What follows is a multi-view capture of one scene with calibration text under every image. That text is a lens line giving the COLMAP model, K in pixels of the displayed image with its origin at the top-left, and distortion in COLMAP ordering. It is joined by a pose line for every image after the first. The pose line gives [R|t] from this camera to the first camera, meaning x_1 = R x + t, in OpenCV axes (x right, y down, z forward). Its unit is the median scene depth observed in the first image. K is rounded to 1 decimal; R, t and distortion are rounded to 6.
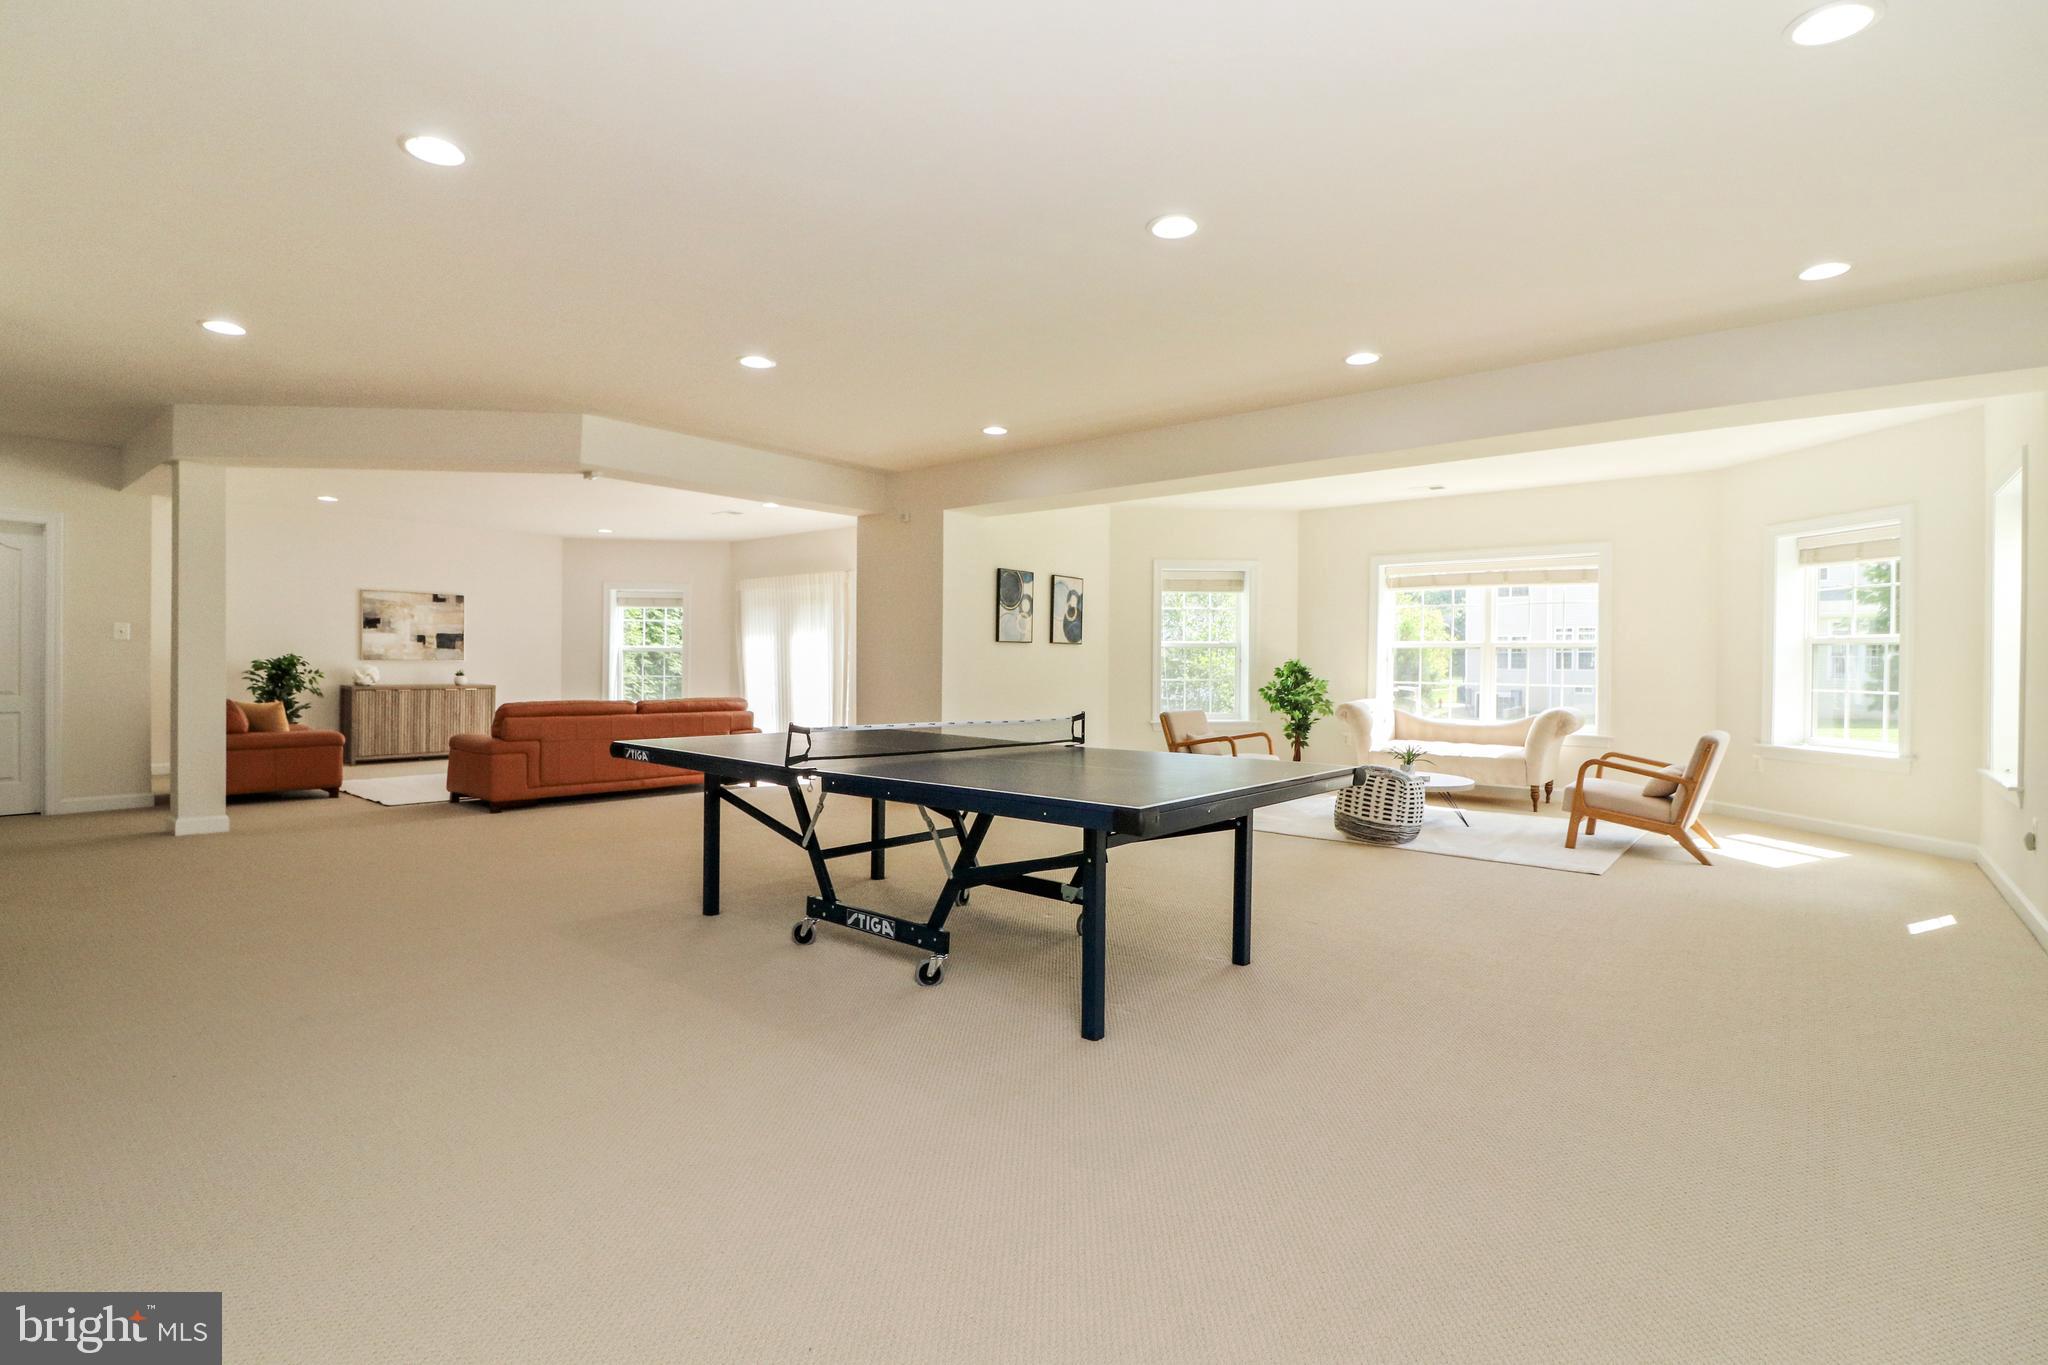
lens RADIAL K [[965.3, 0, 1019.8], [0, 965.3, 665.0], [0, 0, 1]] dist [0.001319, -0.016606]
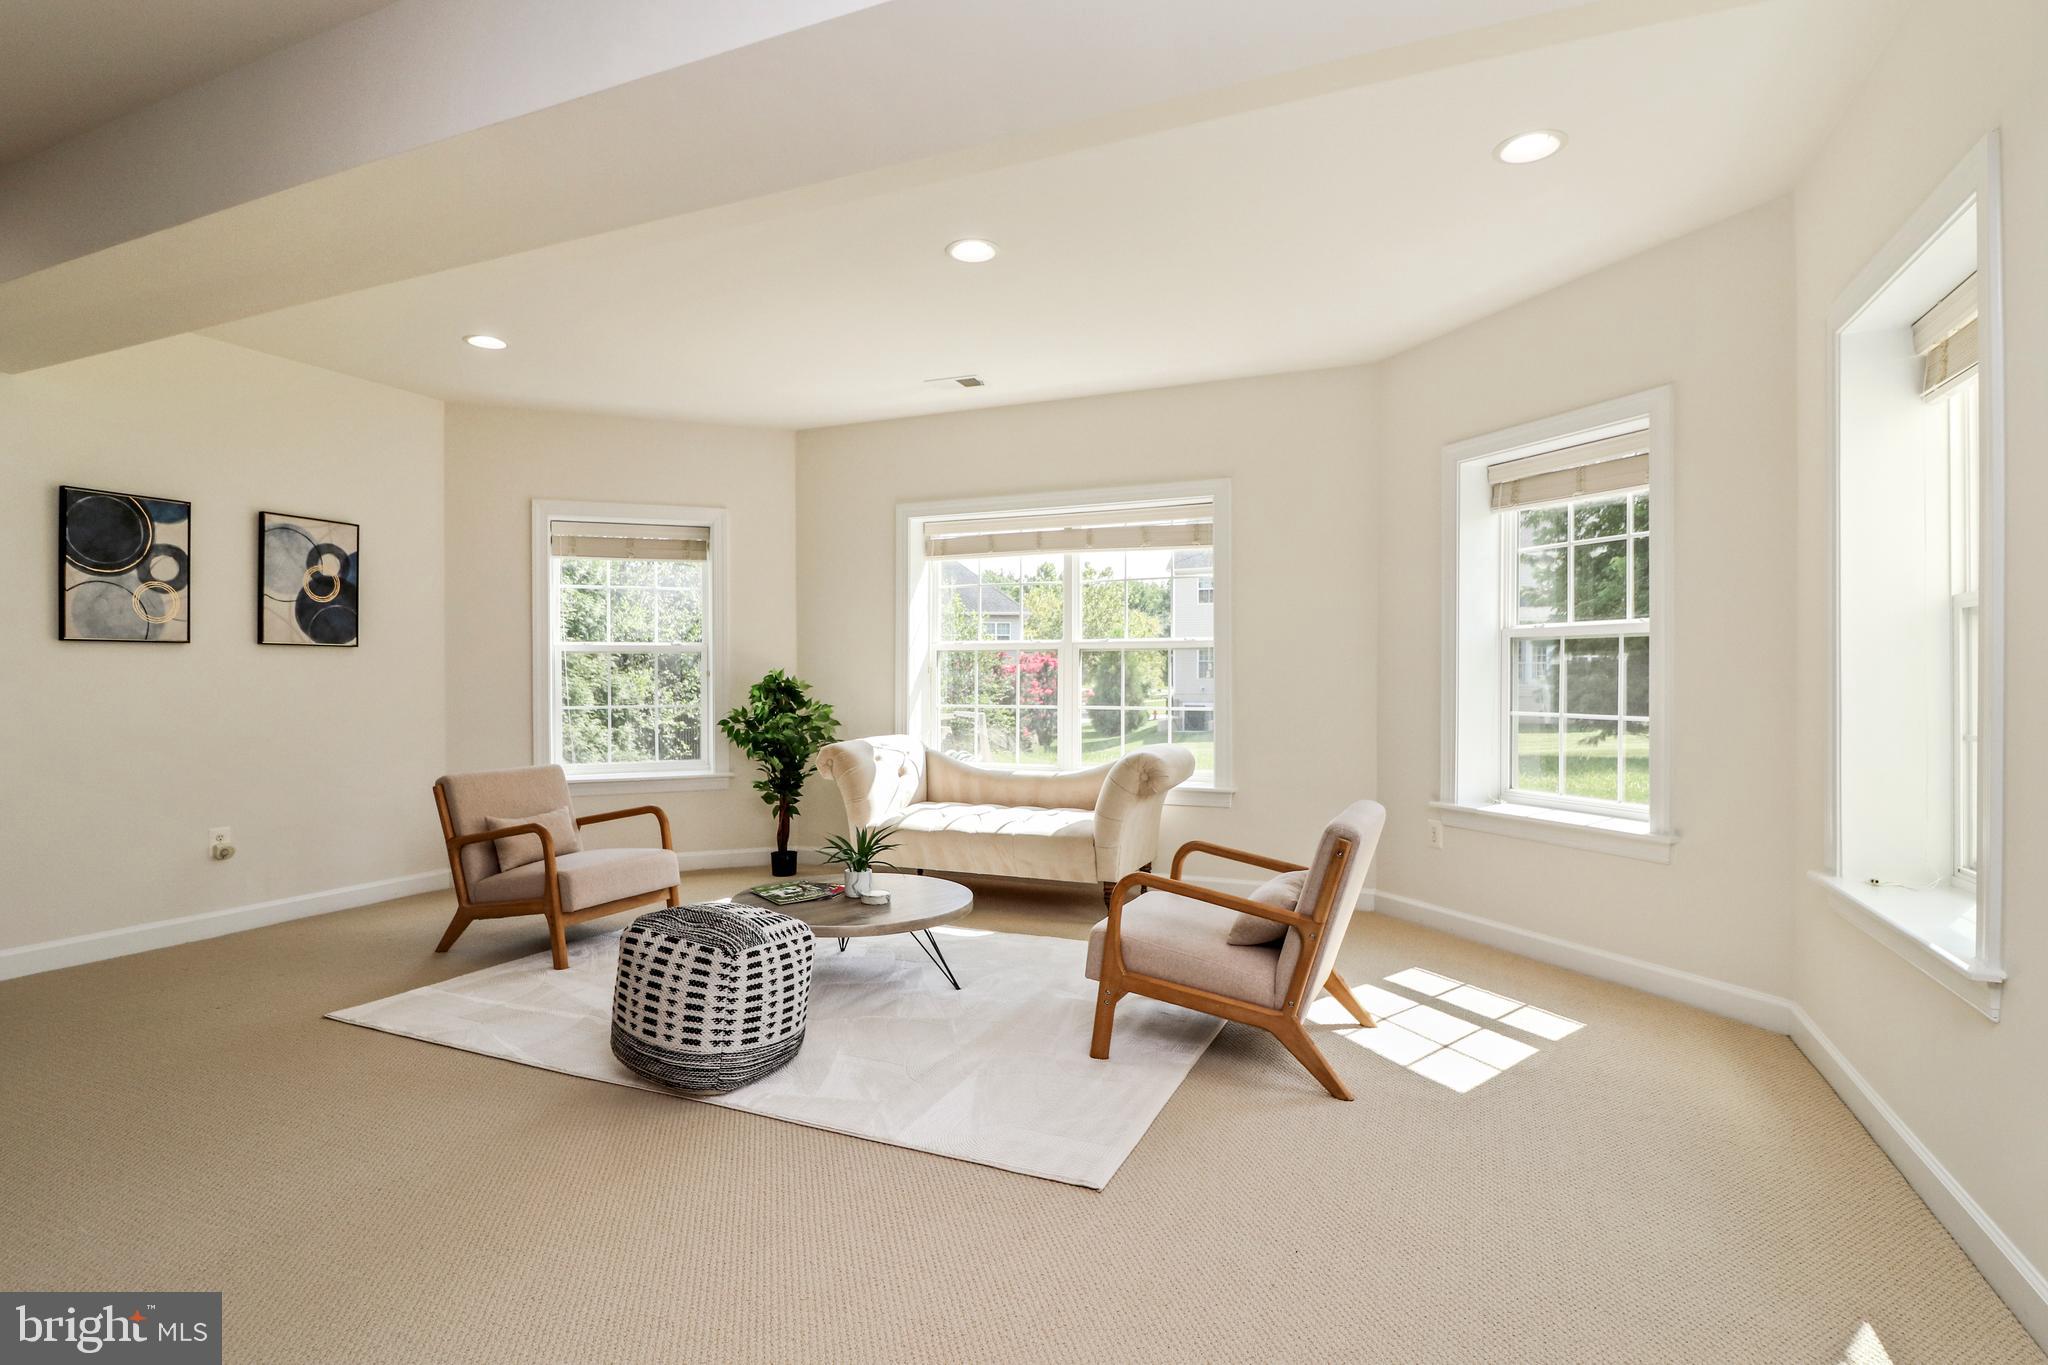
lens RADIAL K [[1046.9, 0, 1032.2], [0, 1046.9, 675.6], [0, 0, 1]] dist [0.004886, -0.016145]
pose [[0.960474, -0.010959, 0.278153, 0.282104], [0.011485, 0.999934, -0.000261, -0.001077], [-0.278132, 0.003445, 0.960537, 0.360211]]
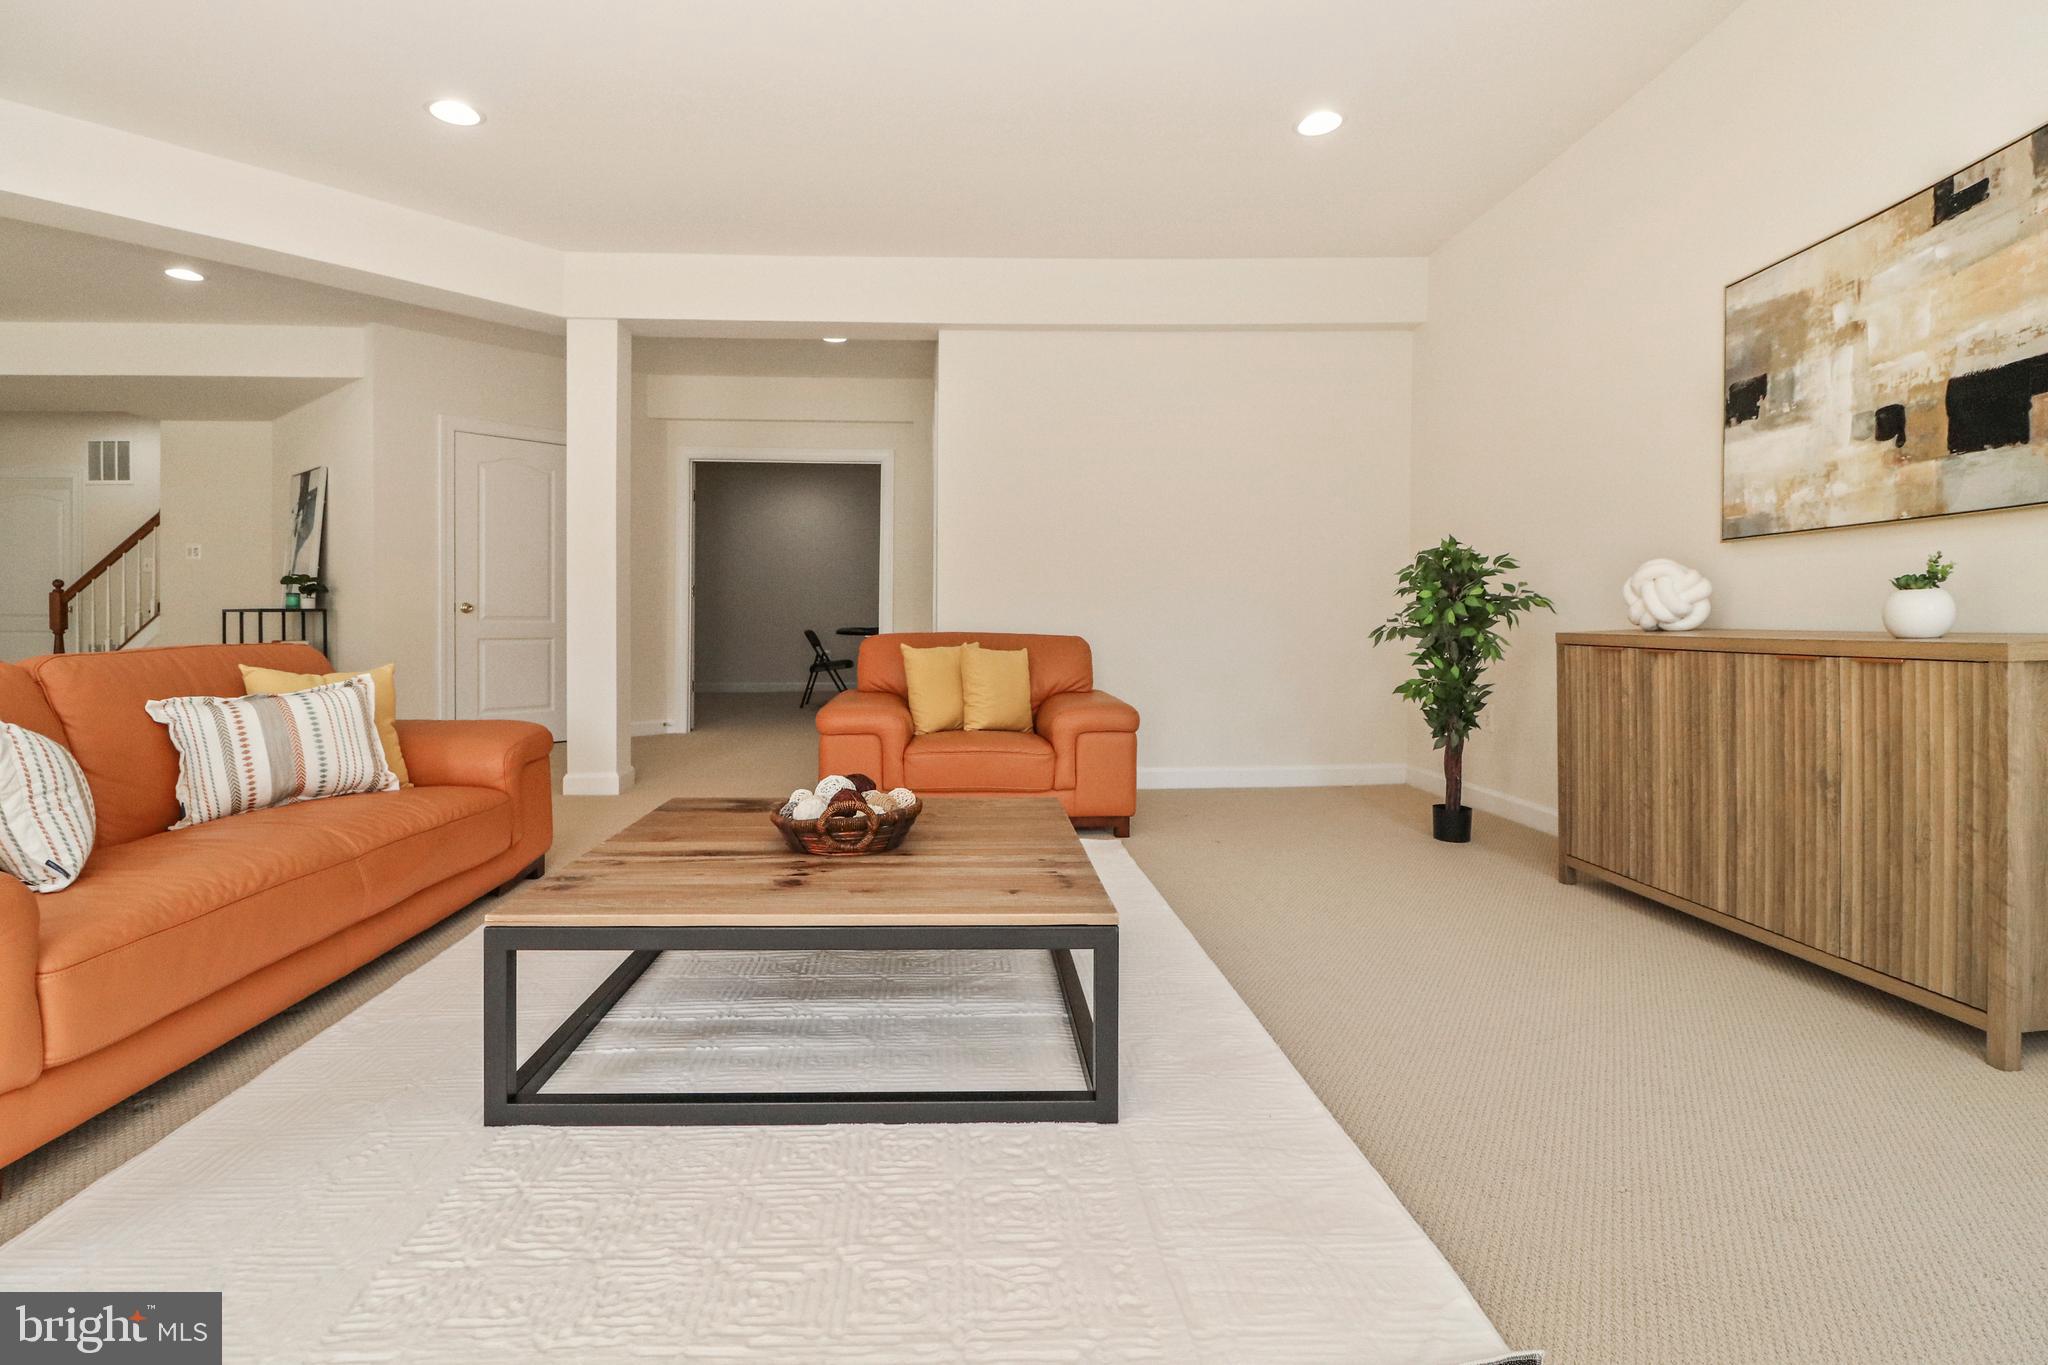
lens RADIAL K [[983.7, 0, 1009.5], [0, 983.7, 692.0], [0, 0, 1]] dist [-0.000223, 0.000967]
pose [[-0.755814, 0.037435, -0.653716, -0.419818], [-0.009147, 0.997663, 0.067706, 0.026141], [0.654723, 0.057153, -0.753705, 1.352110]]
